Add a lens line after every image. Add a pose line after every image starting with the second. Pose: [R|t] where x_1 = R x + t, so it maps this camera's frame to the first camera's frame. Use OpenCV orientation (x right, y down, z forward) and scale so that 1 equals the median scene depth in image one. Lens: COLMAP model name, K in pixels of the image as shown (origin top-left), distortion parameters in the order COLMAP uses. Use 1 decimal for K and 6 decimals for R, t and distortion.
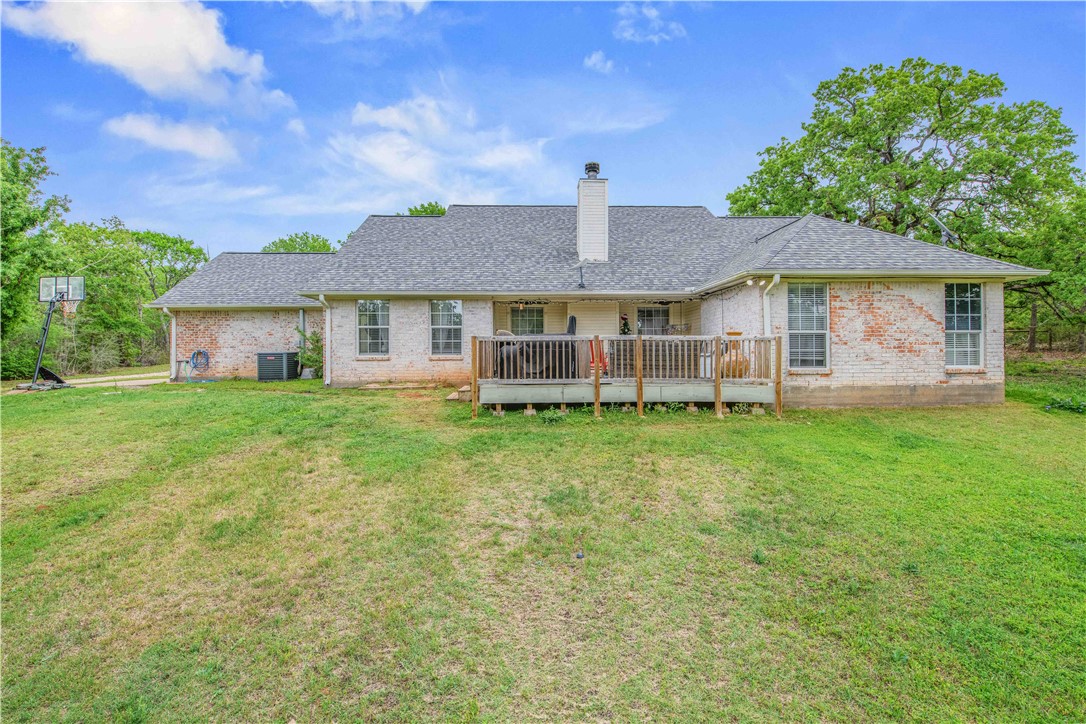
lens RADIAL K [[498.0, 0, 542.8], [0, 498.0, 361.9], [0, 0, 1]] dist [-0.003269, -0.000530]
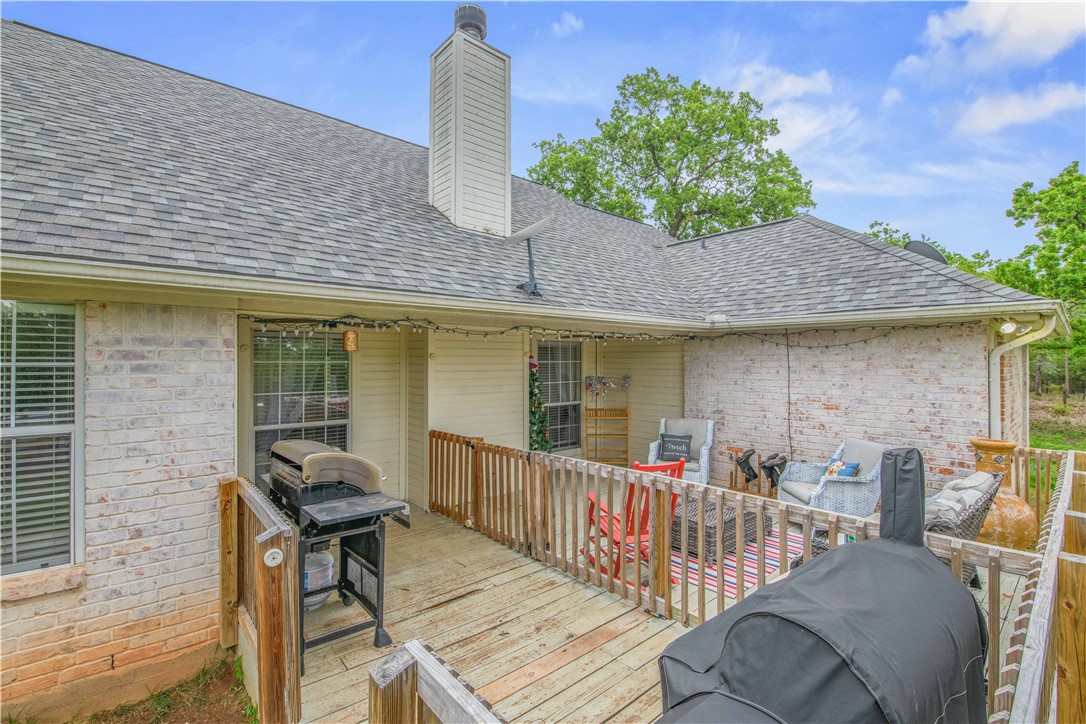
lens RADIAL K [[498.0, 0, 539.1], [0, 498.0, 364.7], [0, 0, 1]] dist [-0.003269, -0.000530]
pose [[0.791949, 0.010710, 0.610493, -0.130737], [-0.008513, 0.999943, -0.006499, -0.094274], [-0.610528, -0.000050, 0.791995, 0.684948]]
